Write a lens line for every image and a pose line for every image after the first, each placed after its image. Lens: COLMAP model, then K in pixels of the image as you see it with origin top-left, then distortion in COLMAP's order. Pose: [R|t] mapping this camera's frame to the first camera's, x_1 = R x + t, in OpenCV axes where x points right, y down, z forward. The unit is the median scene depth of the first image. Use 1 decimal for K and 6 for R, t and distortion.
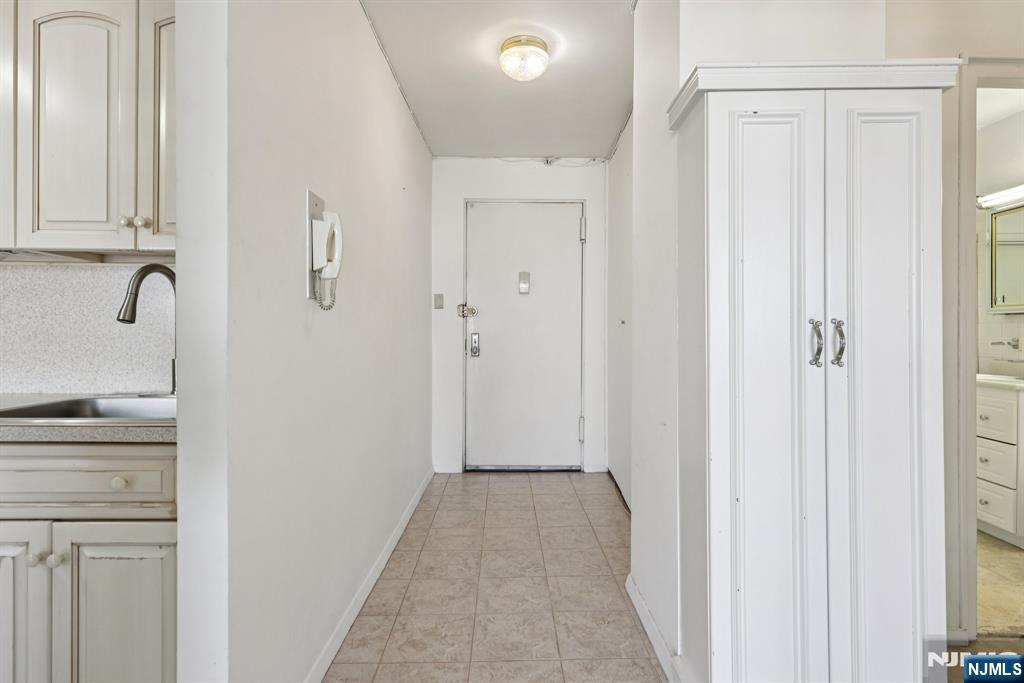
lens RADIAL K [[543.9, 0, 509.7], [0, 543.9, 331.3], [0, 0, 1]] dist [-0.000447, 0.000367]
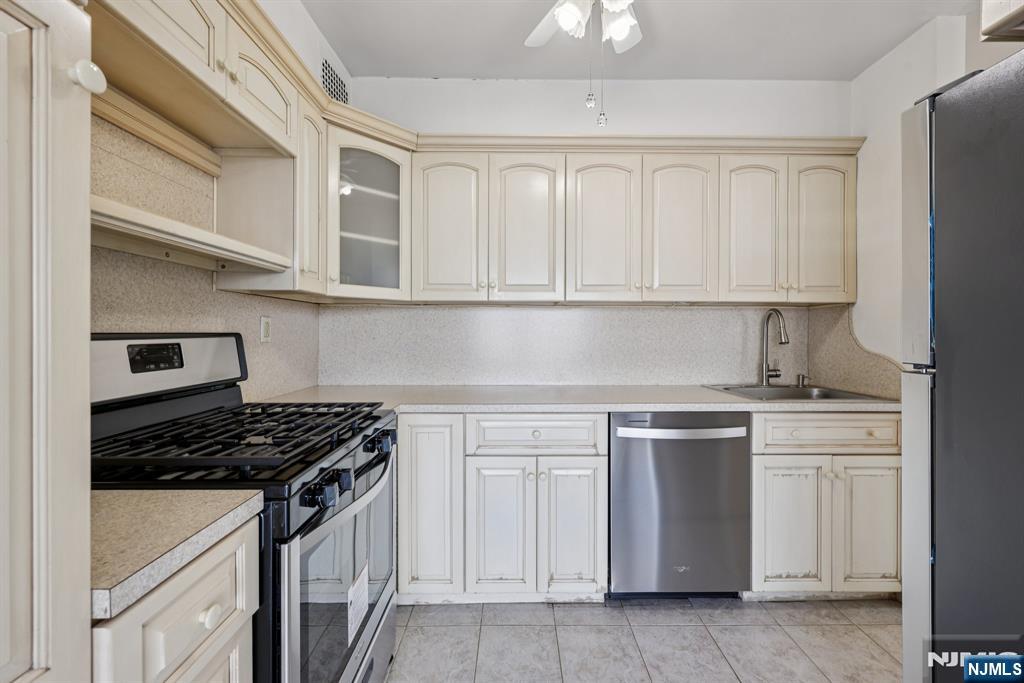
lens RADIAL K [[430.6, 0, 514.9], [0, 430.6, 332.6], [0, 0, 1]] dist [0.002690, 0.000256]
pose [[0.999799, -0.004439, 0.019542, -1.568074], [0.004385, 0.999986, 0.002804, -0.059104], [-0.019554, -0.002718, 0.999805, -0.343659]]
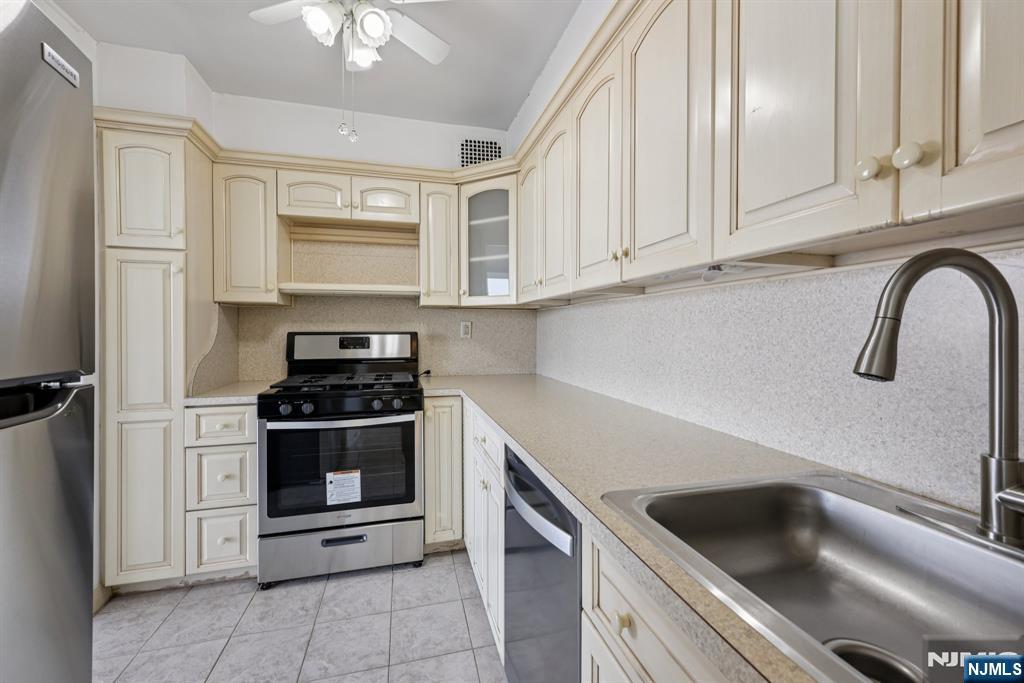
lens RADIAL K [[430.6, 0, 514.9], [0, 430.6, 332.6], [0, 0, 1]] dist [0.002690, 0.000256]
pose [[0.267489, -0.000937, -0.963561, -0.418673], [-0.002482, 0.999996, -0.001662, -0.054827], [0.963558, 0.002836, 0.267485, 0.586831]]
